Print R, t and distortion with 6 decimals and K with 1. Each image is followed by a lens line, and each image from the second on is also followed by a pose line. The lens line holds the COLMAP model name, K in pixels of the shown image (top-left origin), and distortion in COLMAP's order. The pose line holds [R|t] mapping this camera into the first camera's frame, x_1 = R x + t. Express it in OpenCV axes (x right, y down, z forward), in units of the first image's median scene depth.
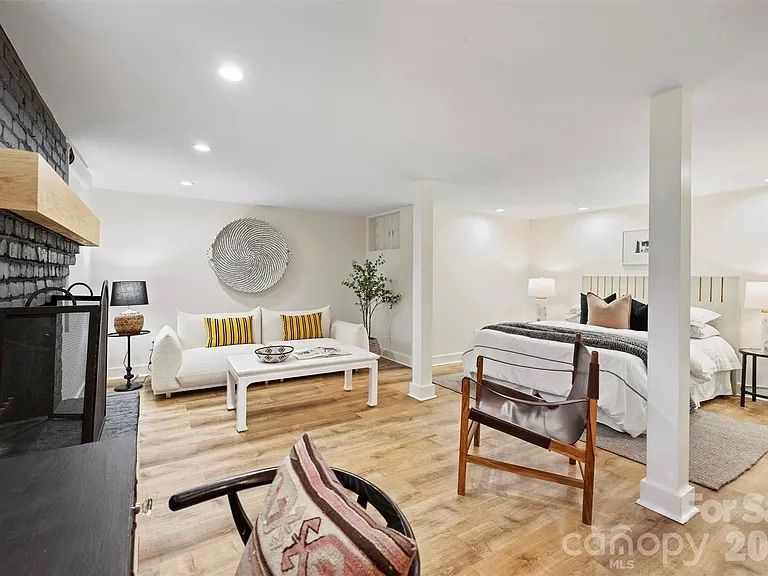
lens RADIAL K [[374.4, 0, 380.0], [0, 374.4, 274.6], [0, 0, 1]] dist [0.000722, -0.000025]
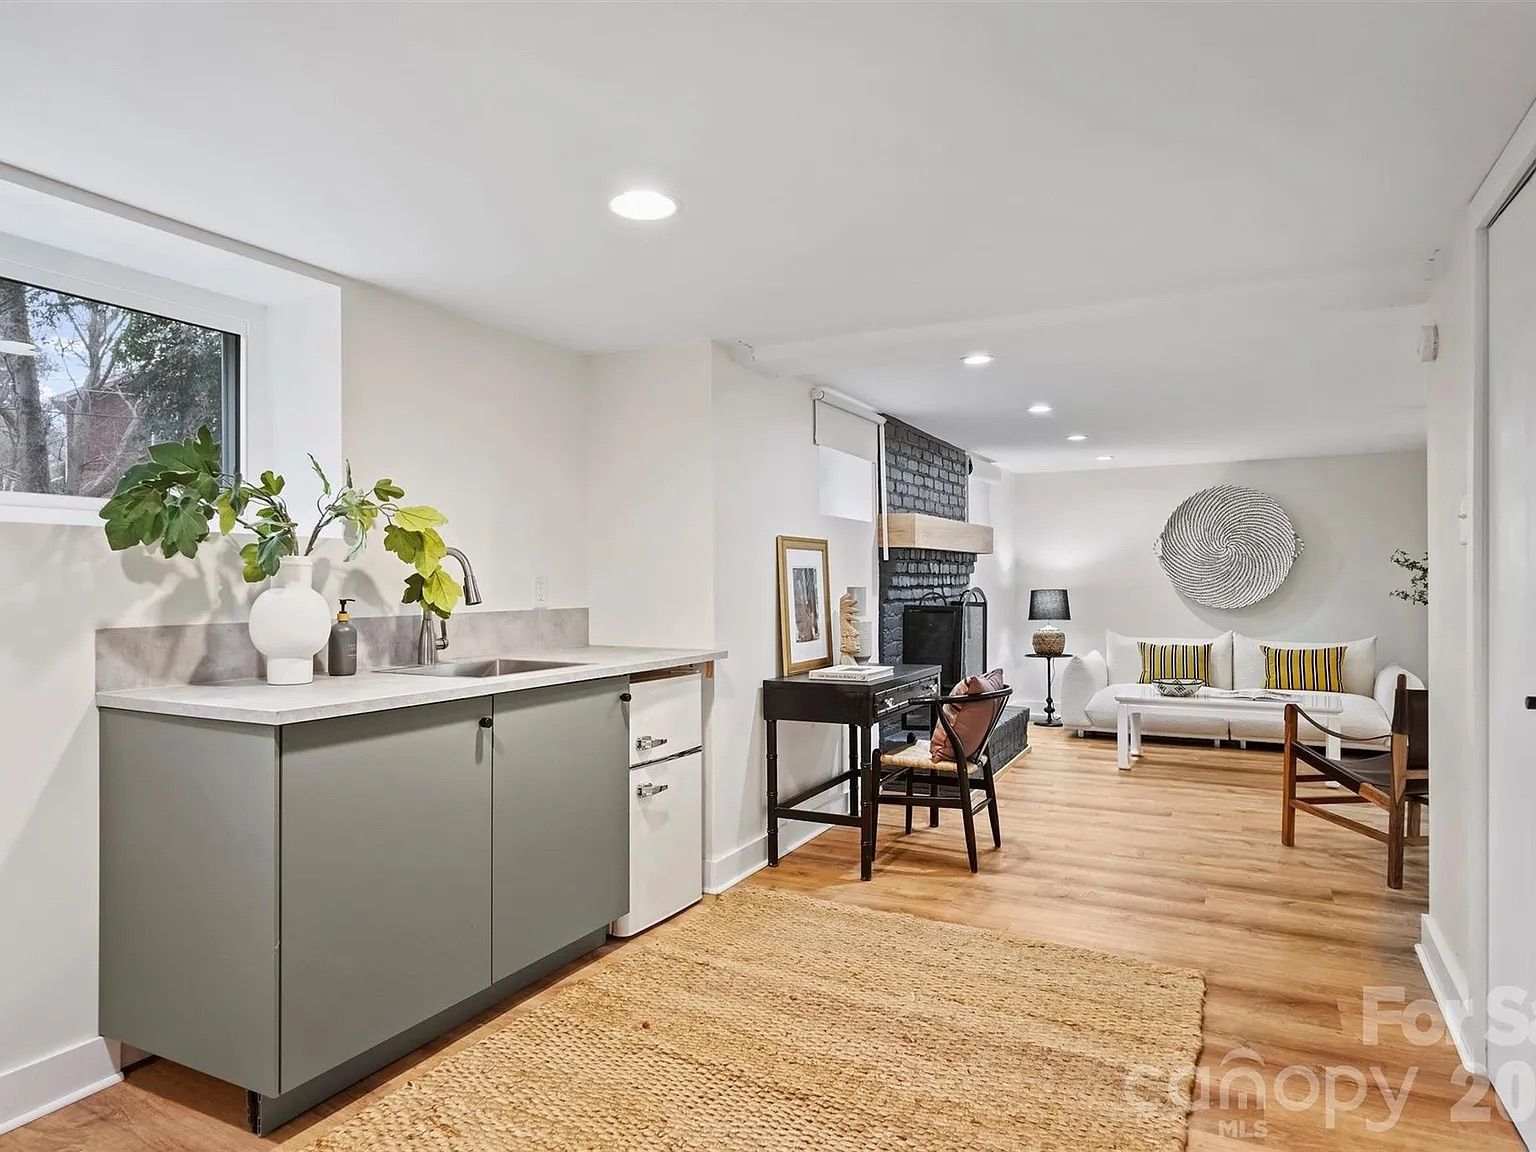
lens RADIAL K [[959.3, 0, 767.3], [0, 959.3, 576.9], [0, 0, 1]] dist [-0.000445, 0.000000]
pose [[0.523066, -0.011611, -0.852213, 0.741794], [0.012571, 0.999904, -0.005907, -0.004472], [0.852200, -0.007623, 0.523161, -0.563048]]
